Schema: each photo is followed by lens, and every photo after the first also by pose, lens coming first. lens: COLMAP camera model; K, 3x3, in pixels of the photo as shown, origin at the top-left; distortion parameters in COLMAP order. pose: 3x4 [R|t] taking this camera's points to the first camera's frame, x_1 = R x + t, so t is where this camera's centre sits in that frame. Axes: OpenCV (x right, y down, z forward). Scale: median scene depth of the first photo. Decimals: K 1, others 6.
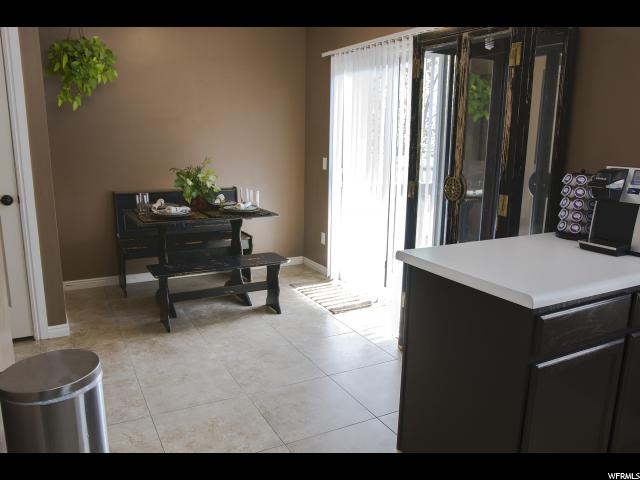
lens RADIAL K [[504.3, 0, 320.0], [0, 504.3, 239.5], [0, 0, 1]] dist [-0.042968, 0.012908]
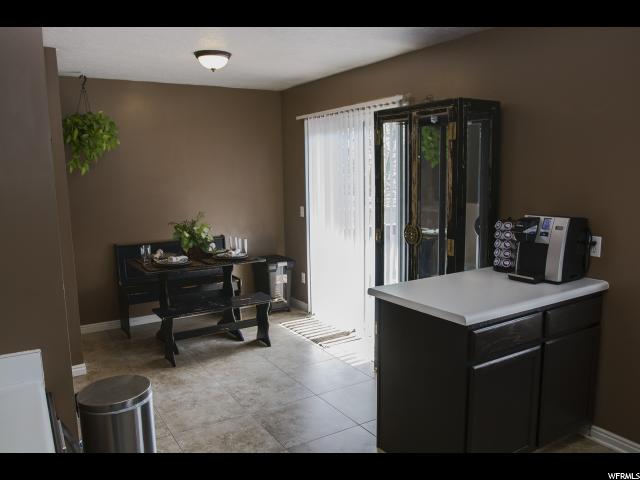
lens RADIAL K [[504.3, 0, 322.5], [0, 504.3, 240.2], [0, 0, 1]] dist [-0.042968, 0.012908]
pose [[0.997290, -0.038759, 0.062527, -0.028828], [0.043086, 0.996658, -0.069396, -0.009979], [-0.059628, 0.071902, 0.995628, -0.201564]]
